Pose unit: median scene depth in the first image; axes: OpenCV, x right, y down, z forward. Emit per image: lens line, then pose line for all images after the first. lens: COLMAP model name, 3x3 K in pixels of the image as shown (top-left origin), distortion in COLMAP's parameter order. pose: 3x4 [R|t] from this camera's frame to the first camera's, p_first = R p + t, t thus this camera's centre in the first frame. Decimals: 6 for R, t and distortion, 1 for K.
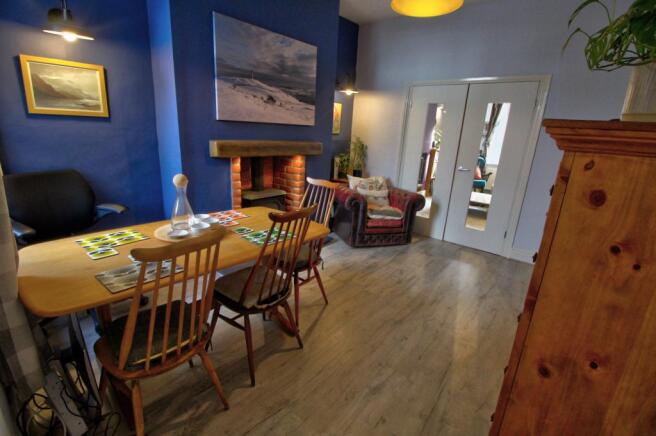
lens RADIAL K [[315.4, 0, 328.0], [0, 315.4, 218.0], [0, 0, 1]] dist [-0.002304, -0.001199]
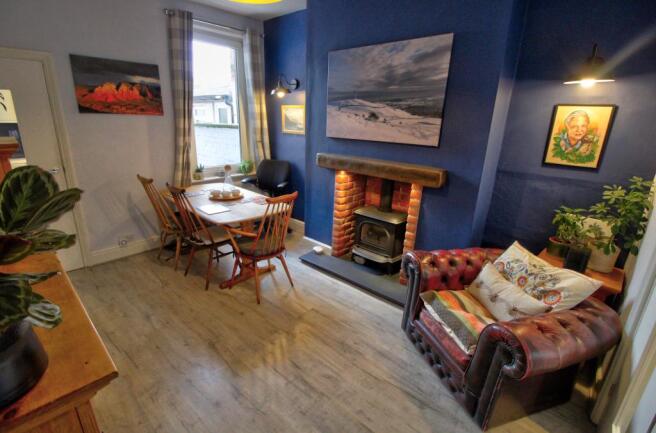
lens RADIAL K [[312.1, 0, 324.9], [0, 312.1, 211.7], [0, 0, 1]] dist [-0.003514, -0.000516]
pose [[-0.070879, 0.244810, -0.966977, 0.798423], [-0.296361, 0.920472, 0.254759, -0.306166], [0.952442, 0.304632, 0.007310, 0.937243]]
